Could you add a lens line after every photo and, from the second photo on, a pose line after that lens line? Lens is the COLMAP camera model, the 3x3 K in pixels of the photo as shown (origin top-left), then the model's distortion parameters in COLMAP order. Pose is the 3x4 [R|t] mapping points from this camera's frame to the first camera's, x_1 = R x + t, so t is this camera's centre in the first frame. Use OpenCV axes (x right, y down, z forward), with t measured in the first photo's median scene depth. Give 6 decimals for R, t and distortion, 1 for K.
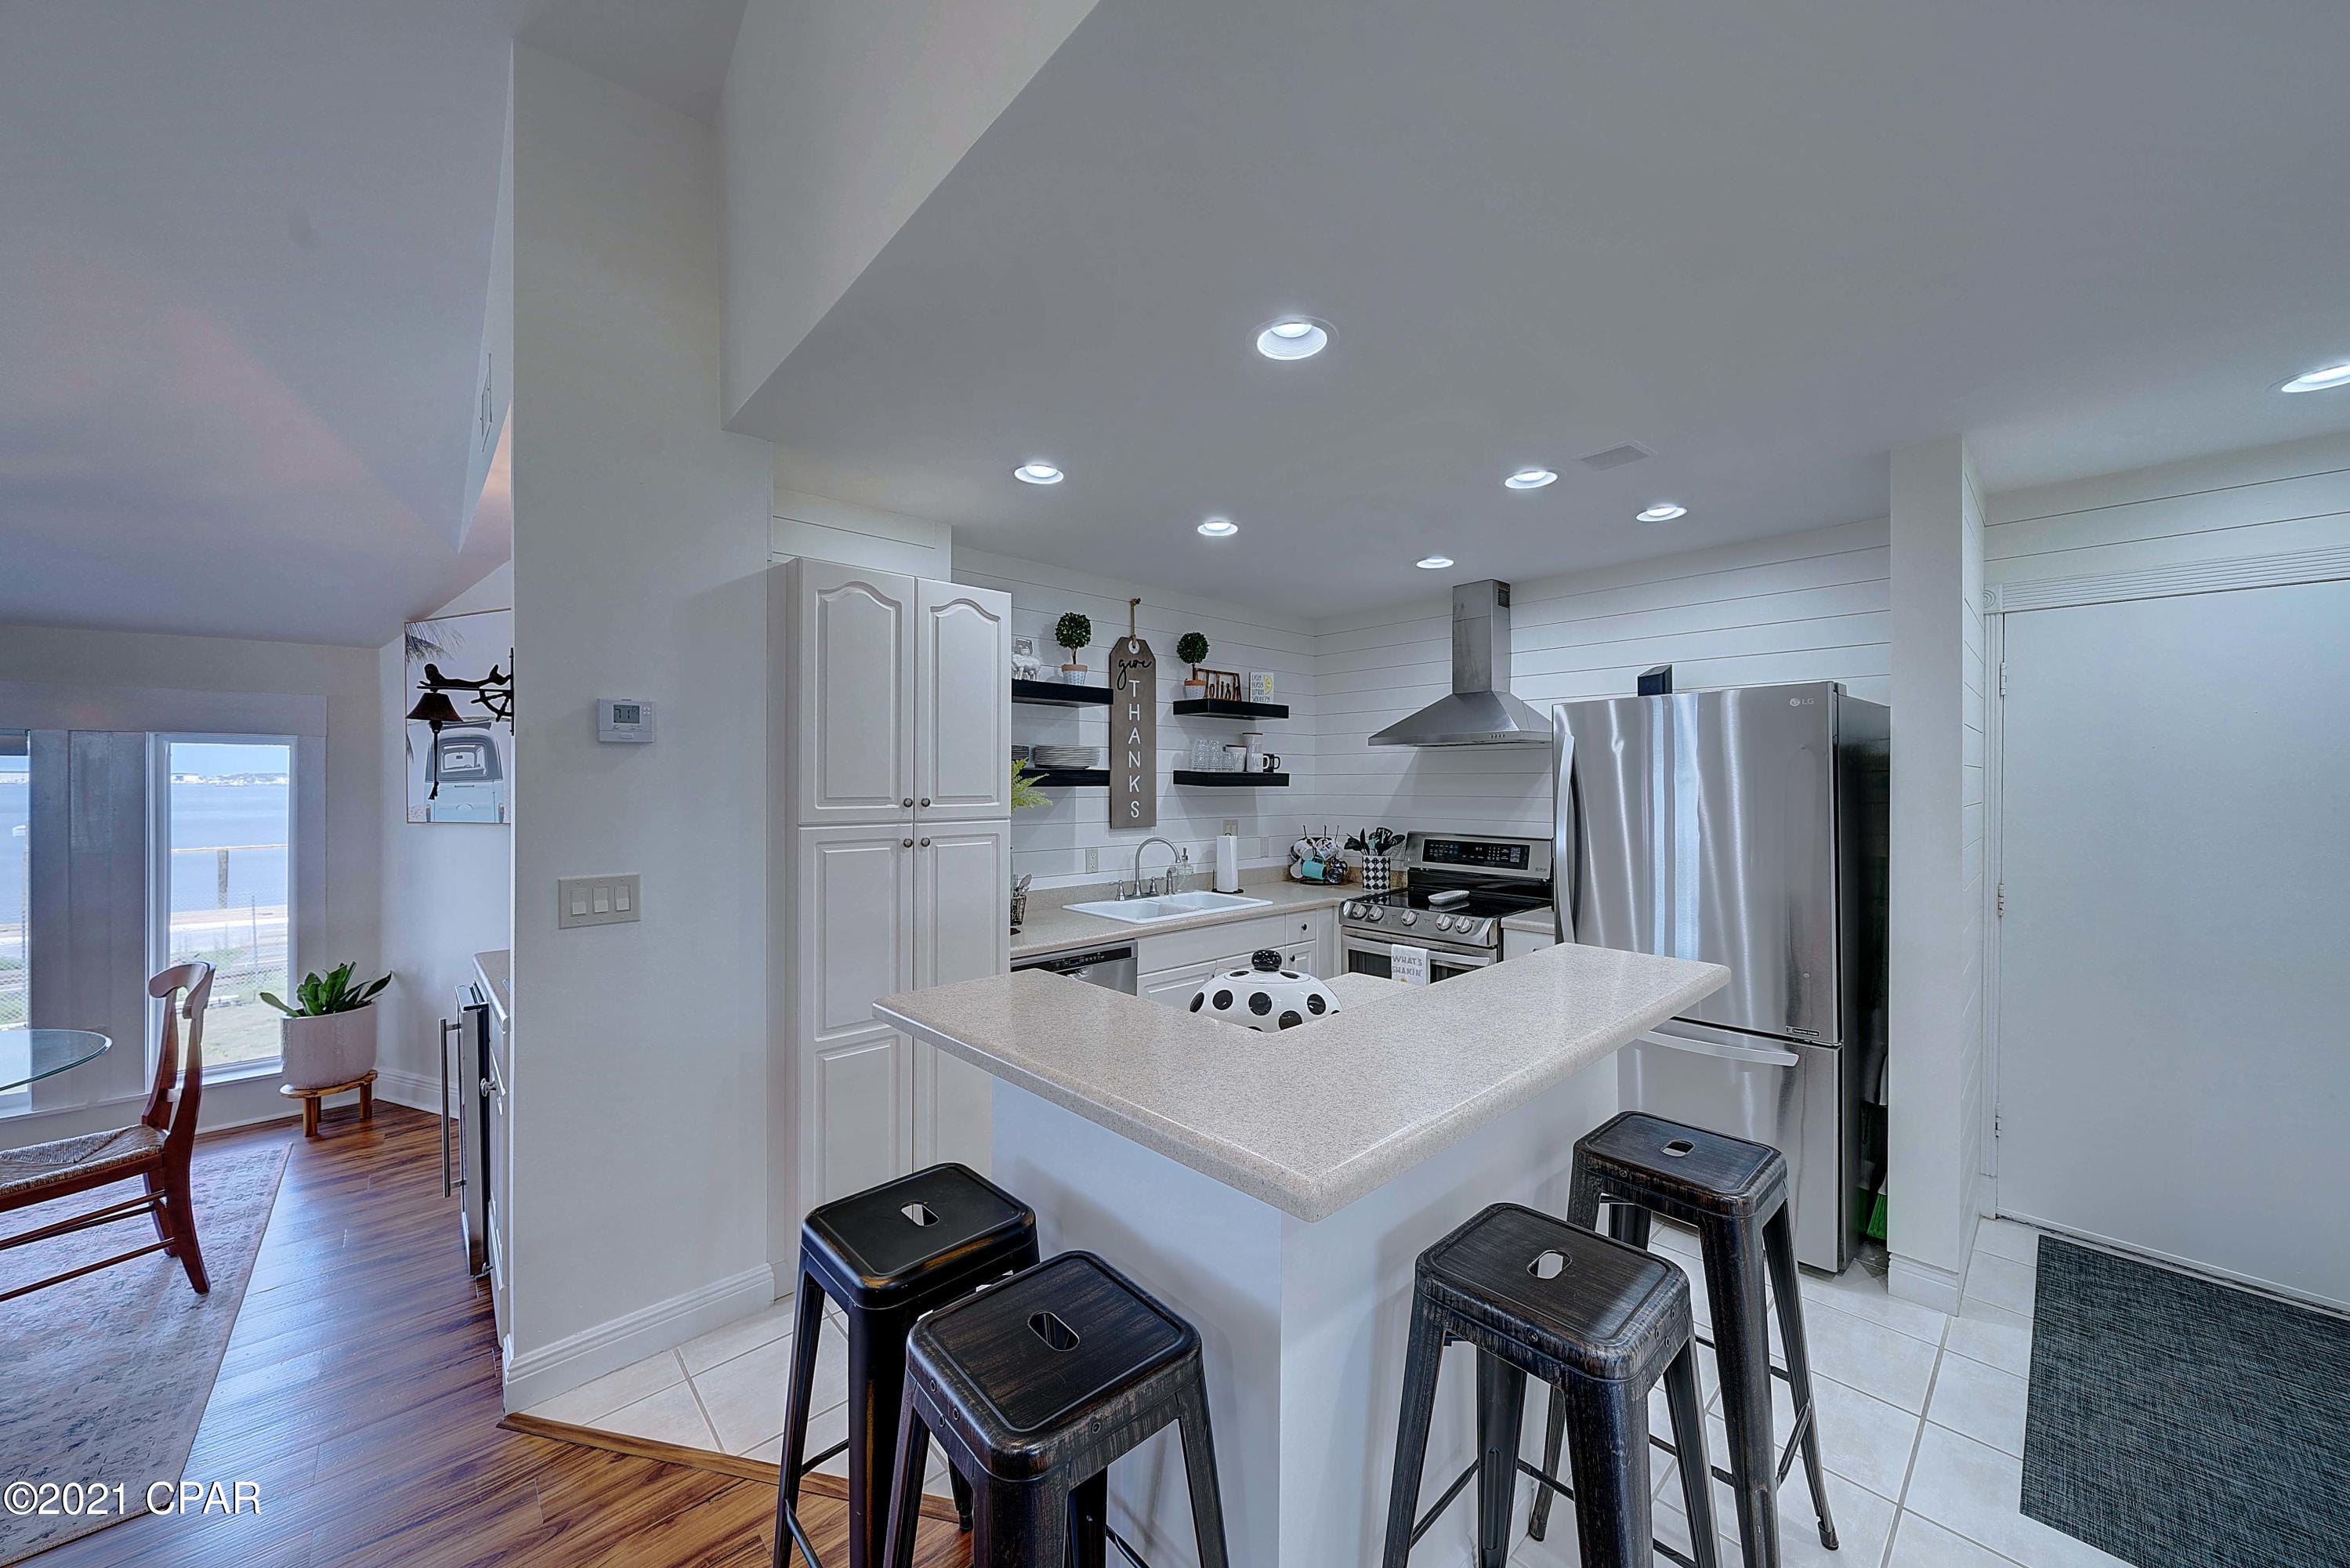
lens RADIAL K [[831.6, 0, 1166.9], [0, 831.6, 782.9], [0, 0, 1]] dist [-0.001258, -0.000243]
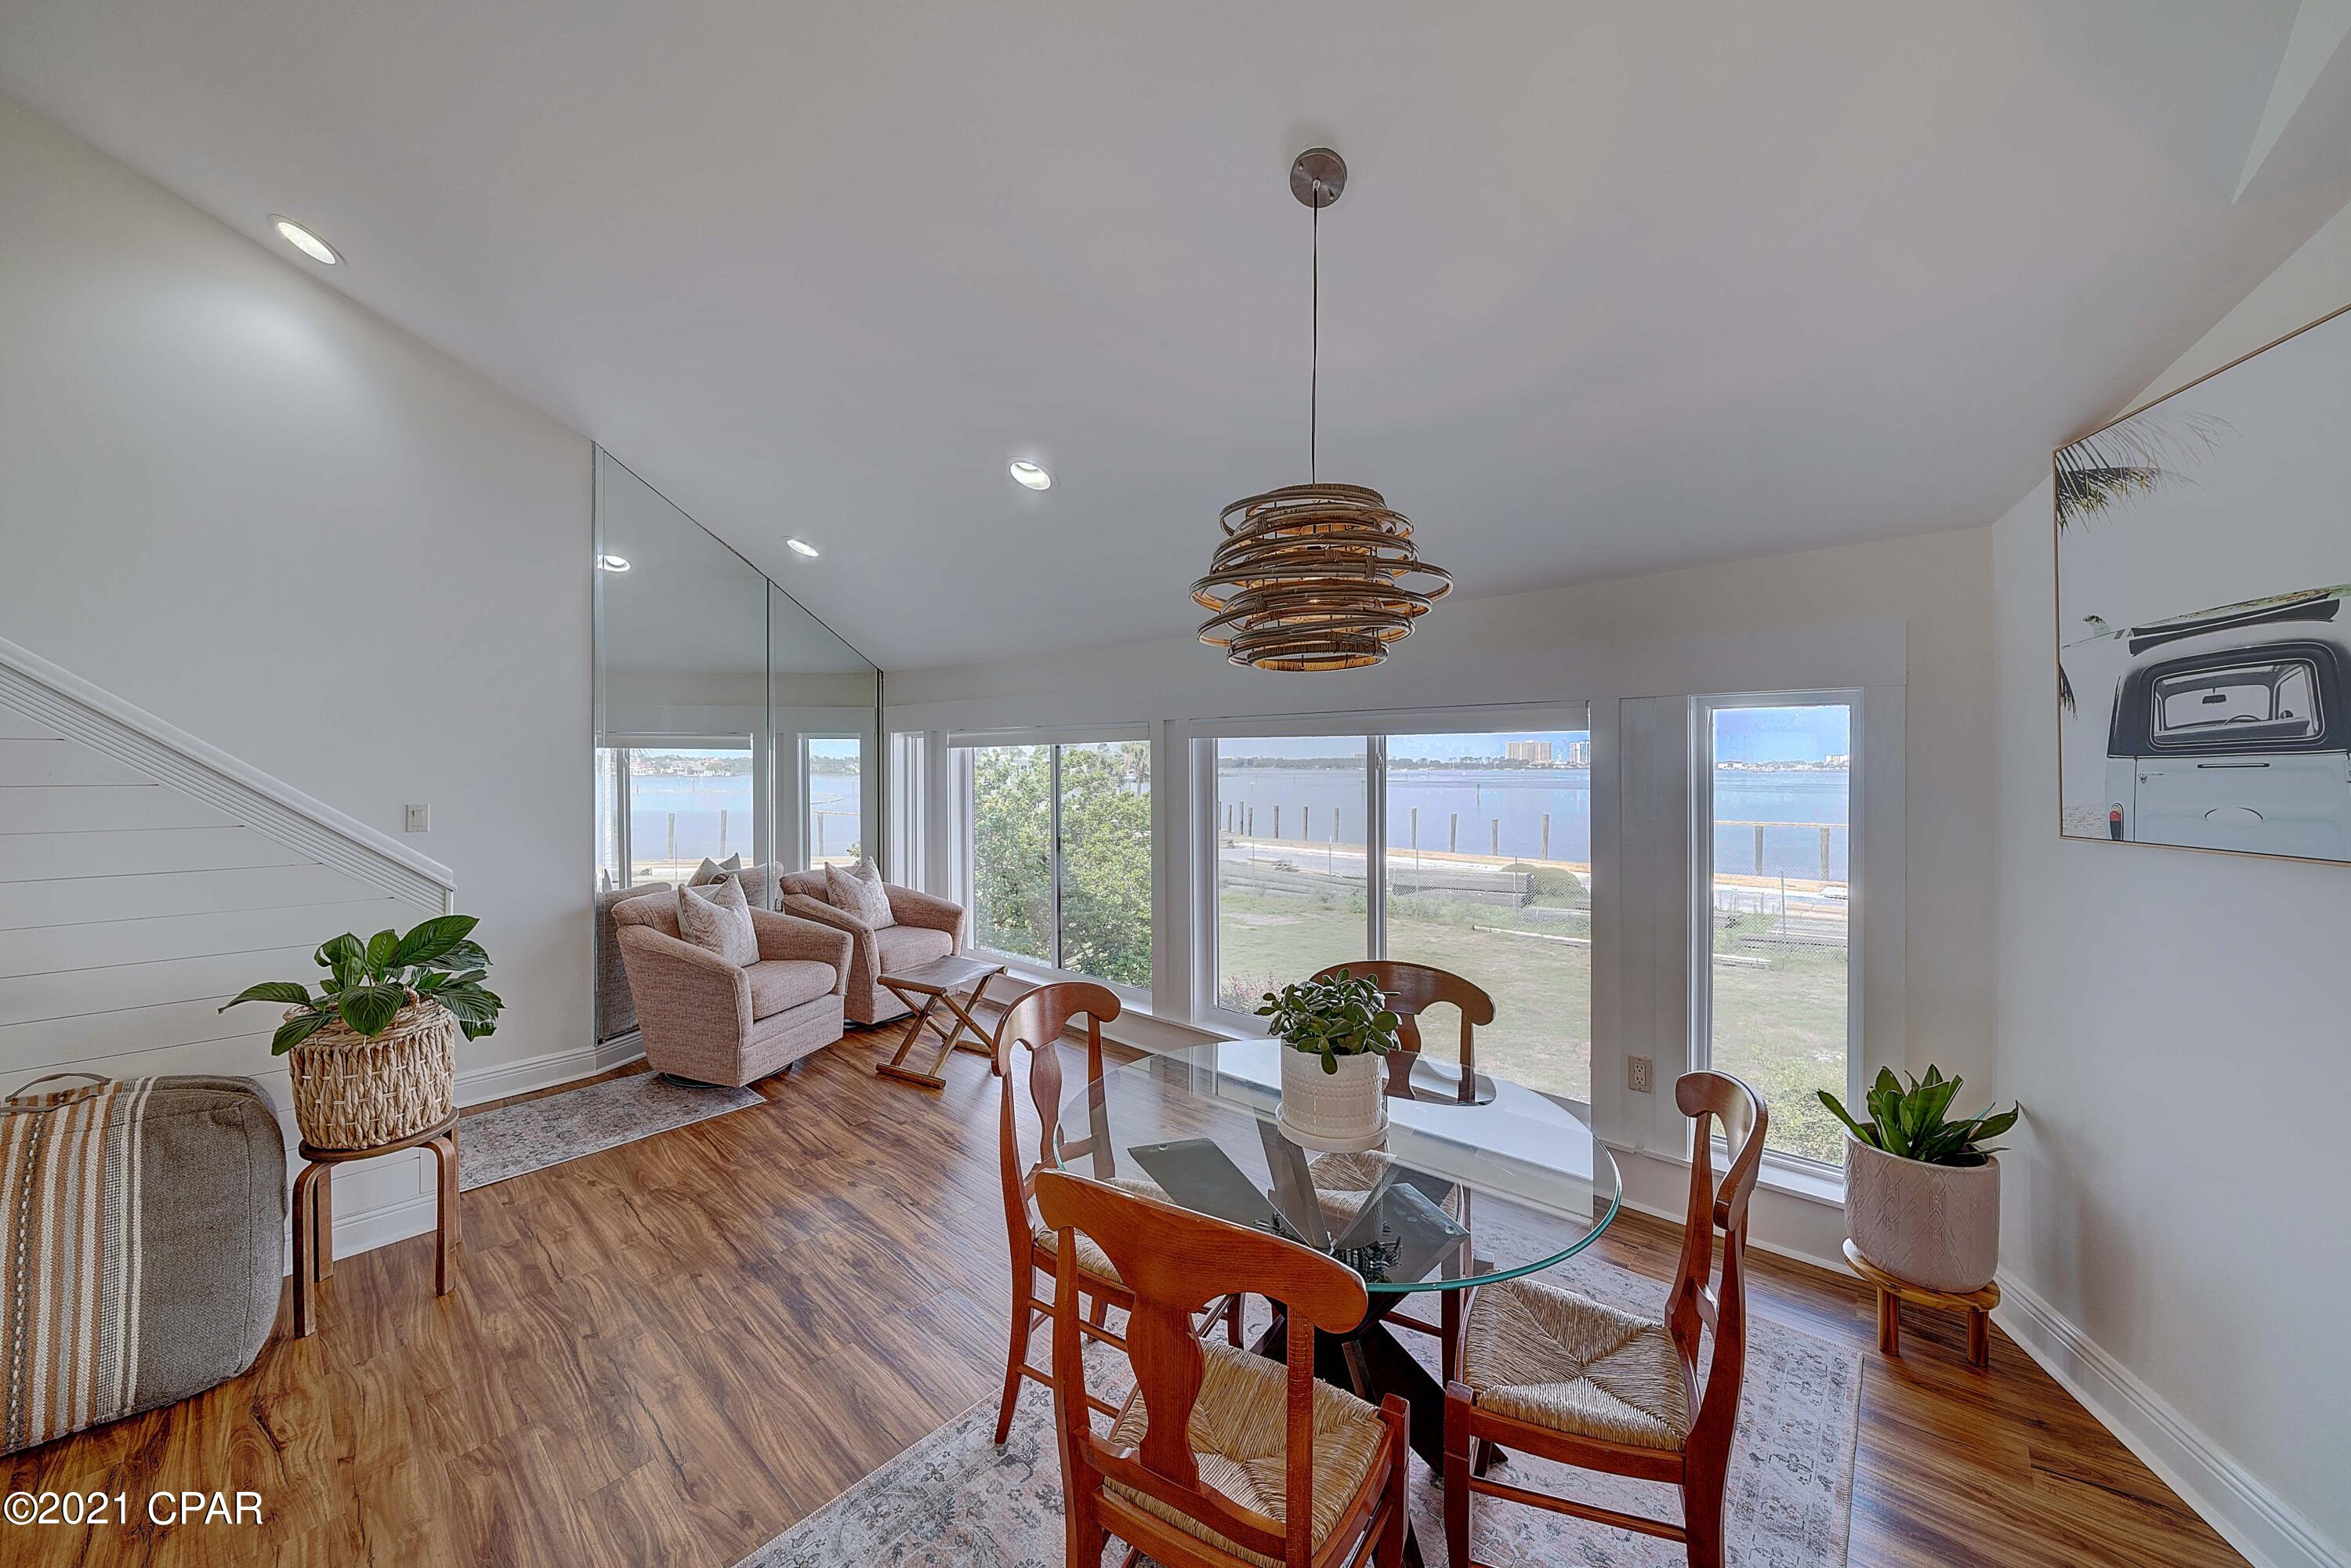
lens RADIAL K [[832.0, 0, 1164.1], [0, 832.0, 761.4], [0, 0, 1]] dist [-0.001258, -0.000243]
pose [[0.100353, -0.006593, -0.994930, -0.469570], [-0.003705, 0.999969, -0.007000, 0.006810], [0.994945, 0.004389, 0.100325, 0.404600]]
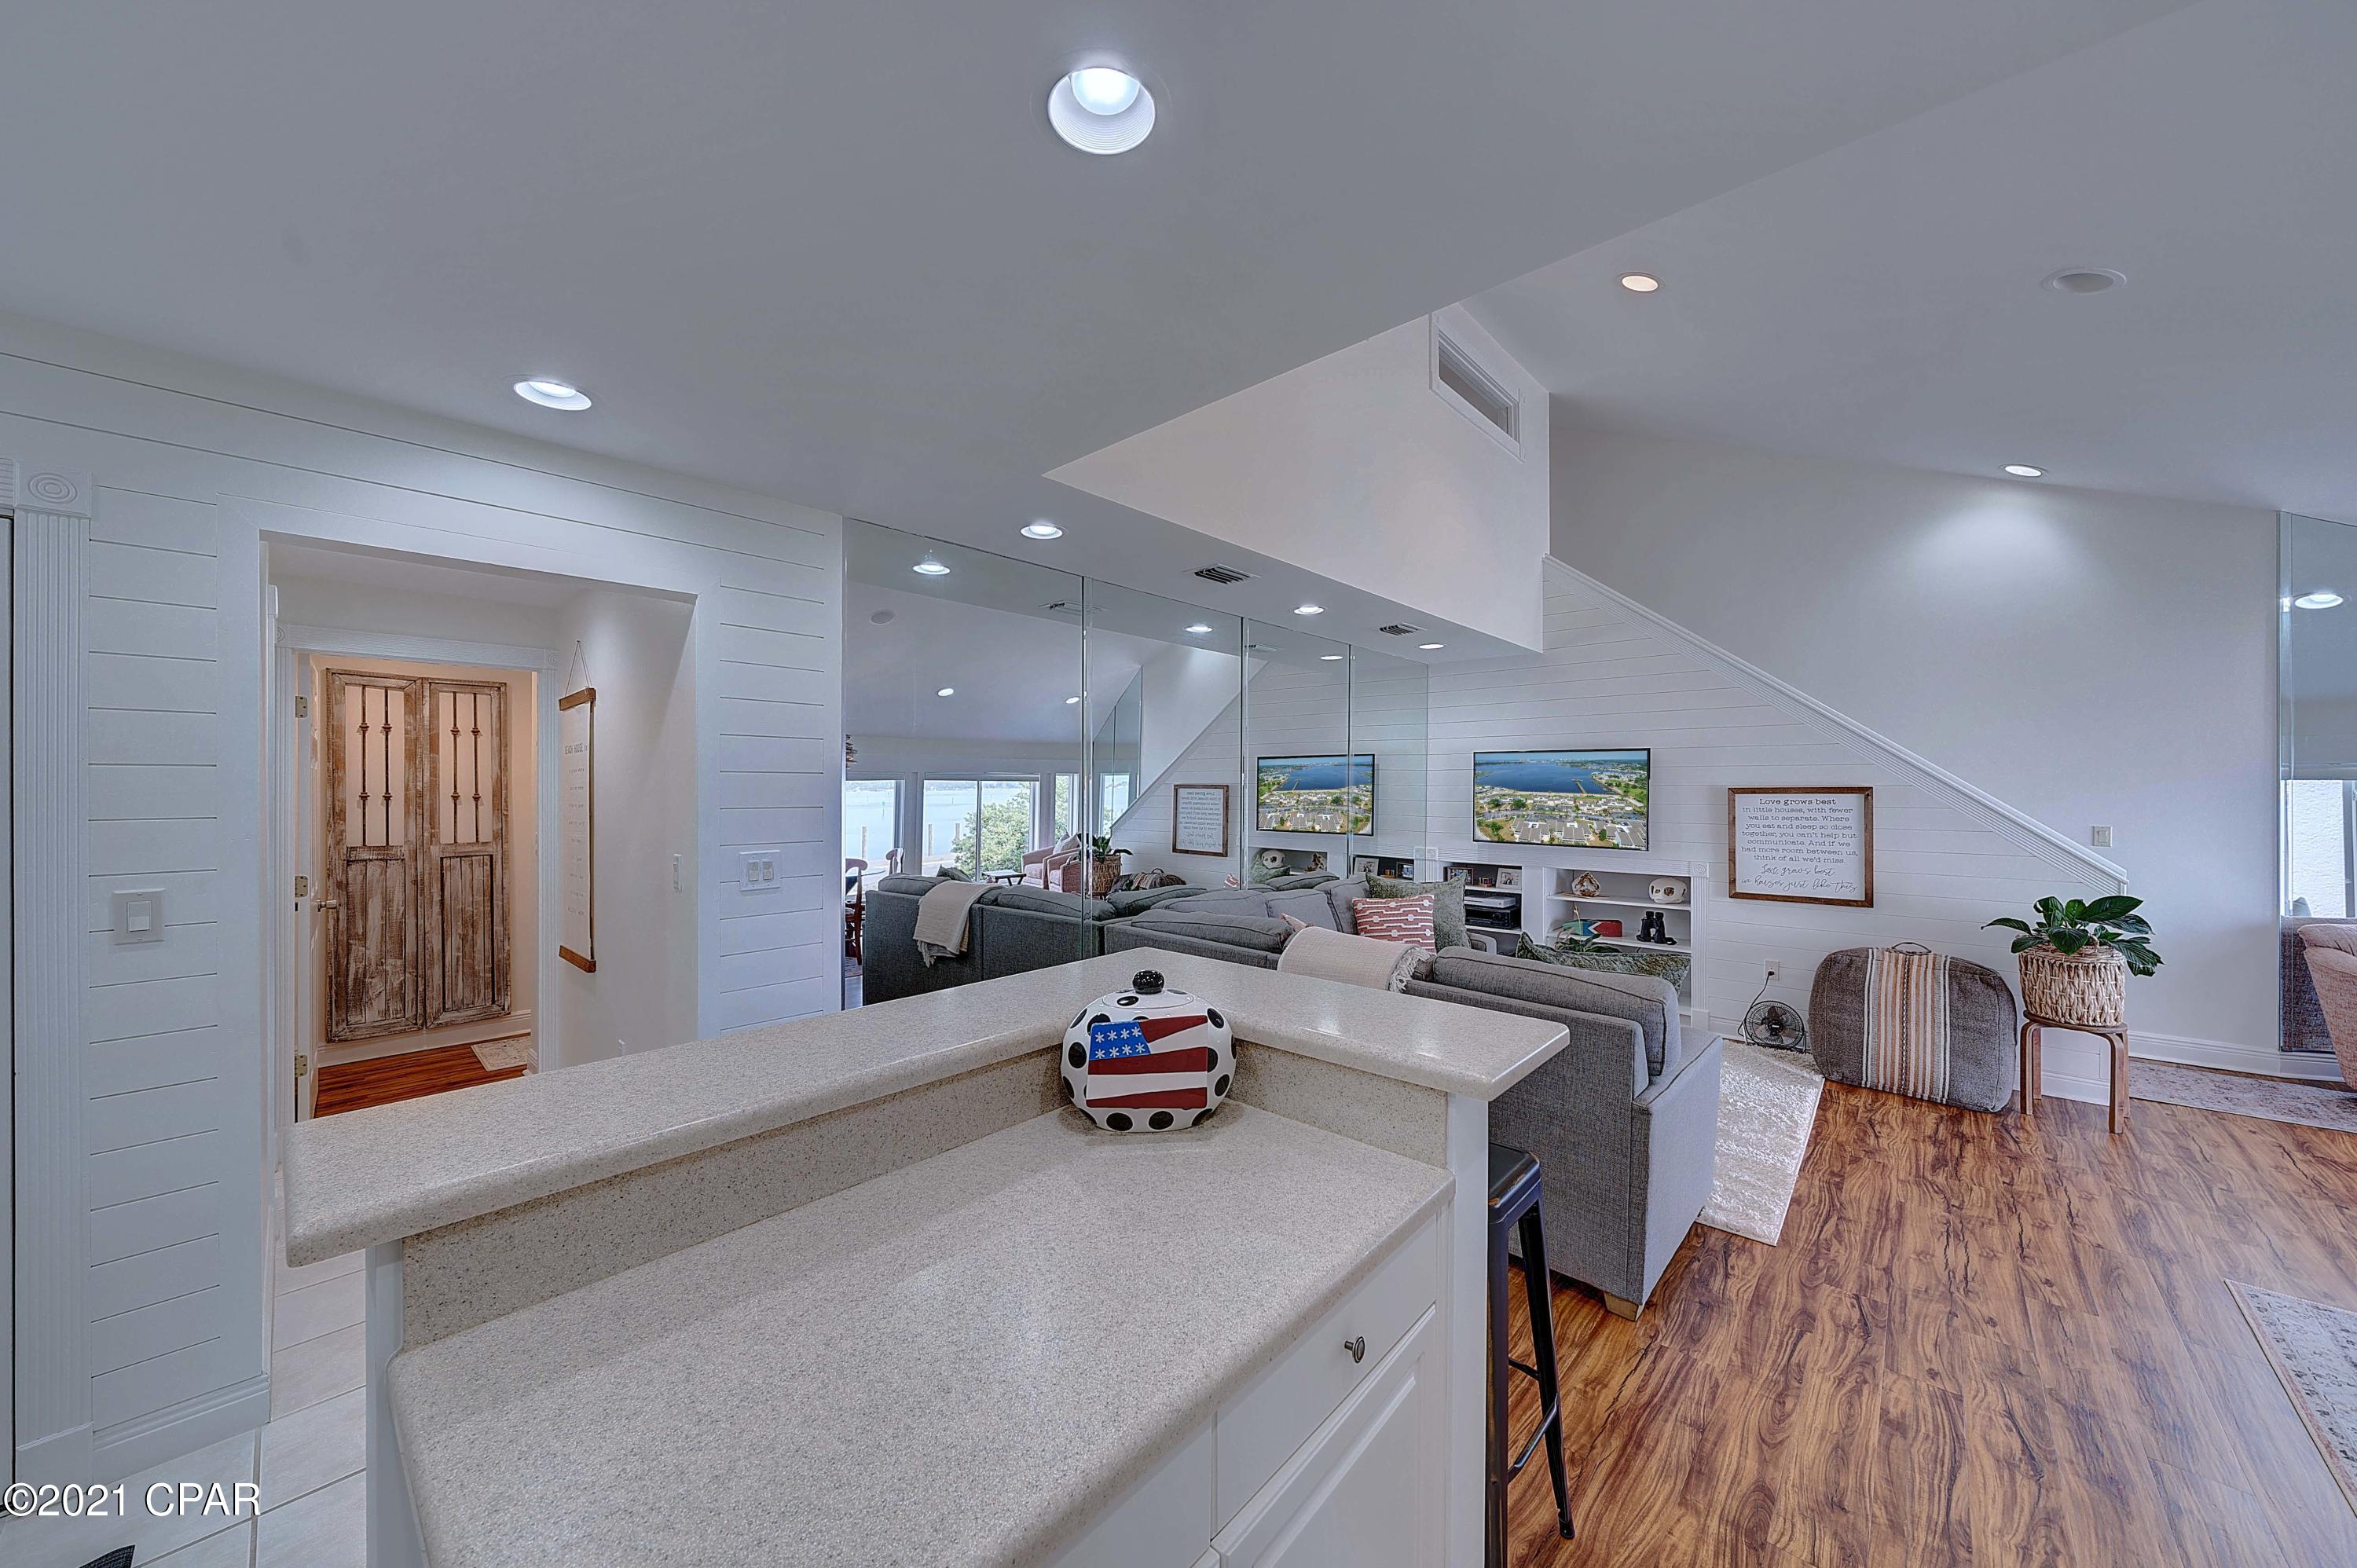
lens RADIAL K [[834.1, 0, 1156.3], [0, 834.1, 794.9], [0, 0, 1]] dist [-0.001258, -0.000243]
pose [[-0.996437, -0.003178, -0.084285, 0.088596], [-0.004191, 0.999921, 0.011841, -0.006463], [0.084240, 0.012152, -0.996371, 0.827180]]
